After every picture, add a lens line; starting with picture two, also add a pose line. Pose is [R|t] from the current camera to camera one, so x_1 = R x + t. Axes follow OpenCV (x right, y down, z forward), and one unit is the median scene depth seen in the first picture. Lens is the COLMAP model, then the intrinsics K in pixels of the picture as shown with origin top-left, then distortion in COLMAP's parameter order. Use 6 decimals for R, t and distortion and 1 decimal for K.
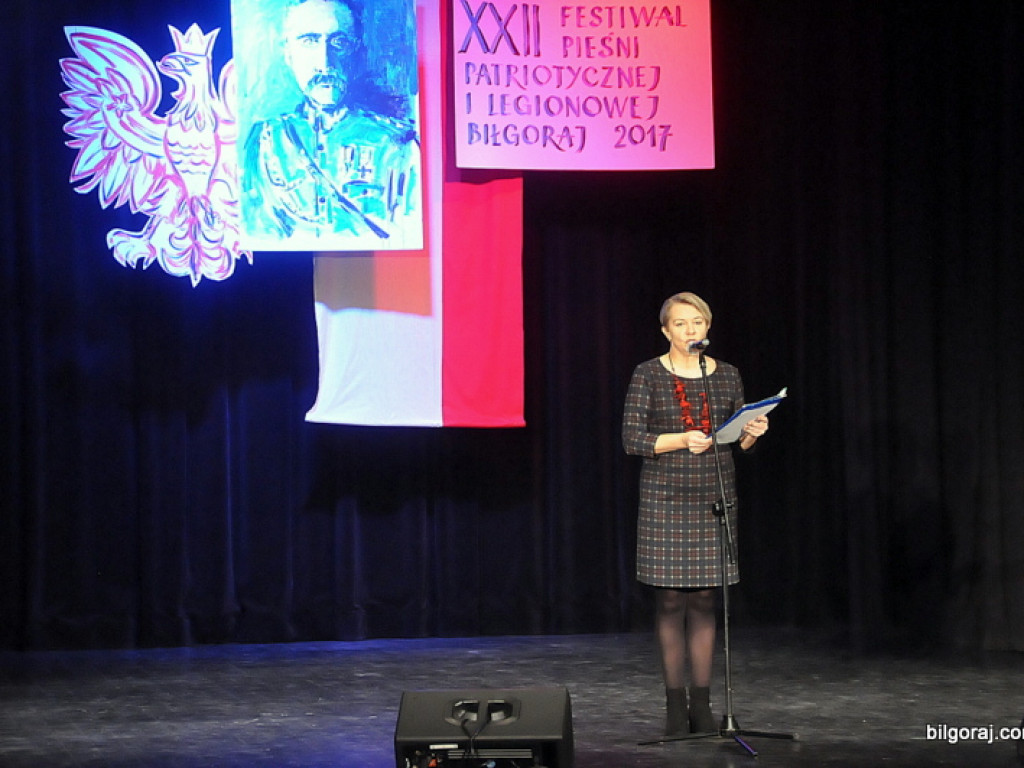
lens RADIAL K [[3228.1, 0, 512.0], [0, 3228.1, 384.0], [0, 0, 1]] dist [0.600244, -0.464669]
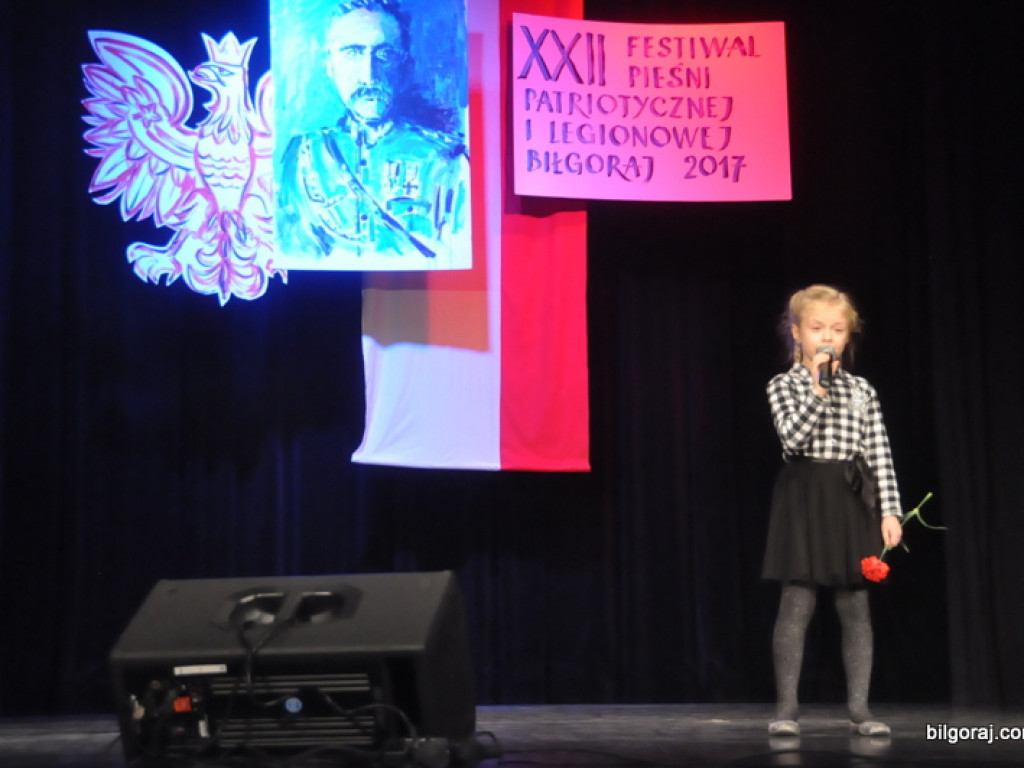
lens RADIAL K [[2105.2, 0, 512.0], [0, 2105.2, 384.0], [0, 0, 1]] dist [0.312856, 0.021075]
pose [[0.996143, -0.009244, -0.087257, 0.036343], [-0.001873, 0.991969, -0.126470, 0.067516], [0.087725, 0.126146, 0.988125, 0.409366]]
